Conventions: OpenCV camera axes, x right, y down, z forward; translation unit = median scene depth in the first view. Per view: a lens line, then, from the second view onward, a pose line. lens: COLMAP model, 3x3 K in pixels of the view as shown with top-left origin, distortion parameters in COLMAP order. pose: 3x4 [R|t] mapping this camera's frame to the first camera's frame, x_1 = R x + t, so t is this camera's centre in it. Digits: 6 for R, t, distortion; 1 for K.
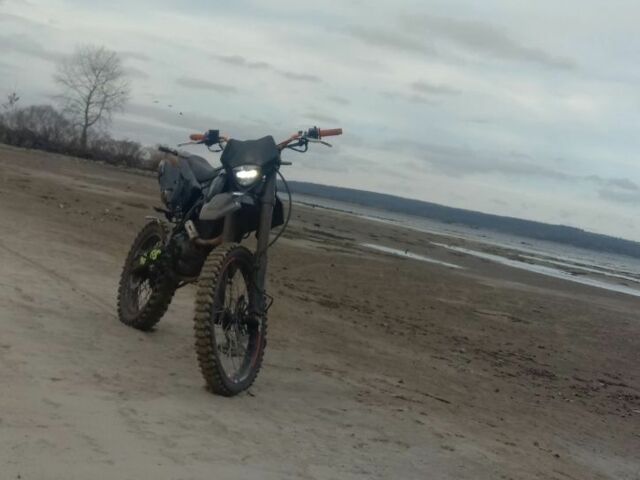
lens RADIAL K [[877.0, 0, 320.0], [0, 877.0, 240.0], [0, 0, 1]] dist [0.222741, -0.801135]
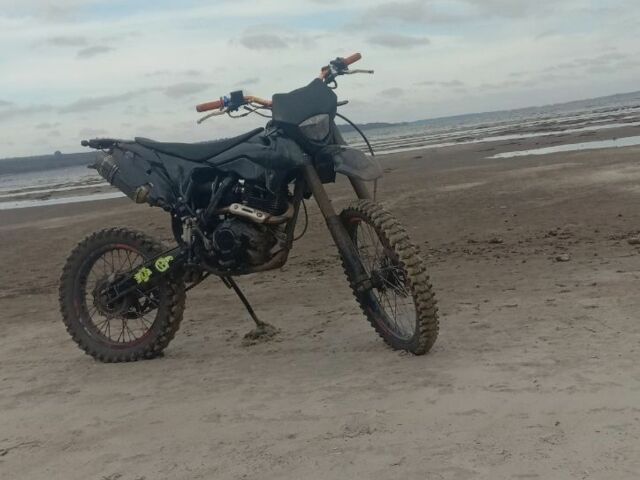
lens RADIAL K [[877.0, 0, 320.0], [0, 877.0, 240.0], [0, 0, 1]] dist [0.222741, -0.801135]
pose [[0.733752, -0.354248, 0.579755, -0.612920], [0.299627, 0.934571, 0.191837, -0.132191], [-0.609780, 0.032950, 0.791885, 0.288269]]
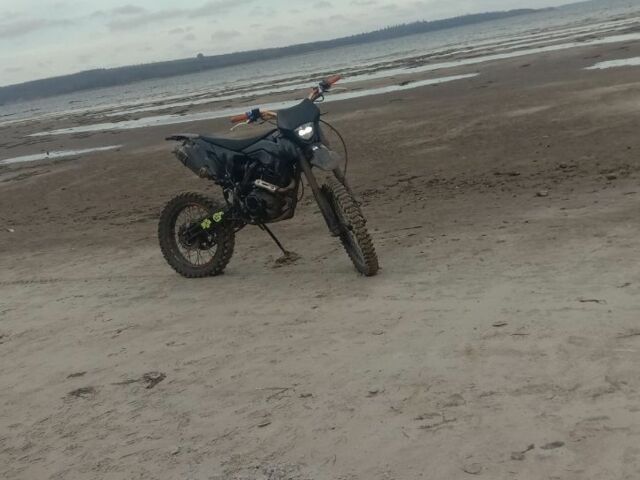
lens RADIAL K [[877.0, 0, 320.0], [0, 877.0, 240.0], [0, 0, 1]] dist [0.222741, -0.801135]
pose [[0.807077, -0.423244, 0.411692, -0.682198], [0.347947, 0.904251, 0.247513, -0.245274], [-0.477031, -0.056515, 0.877067, -0.227546]]
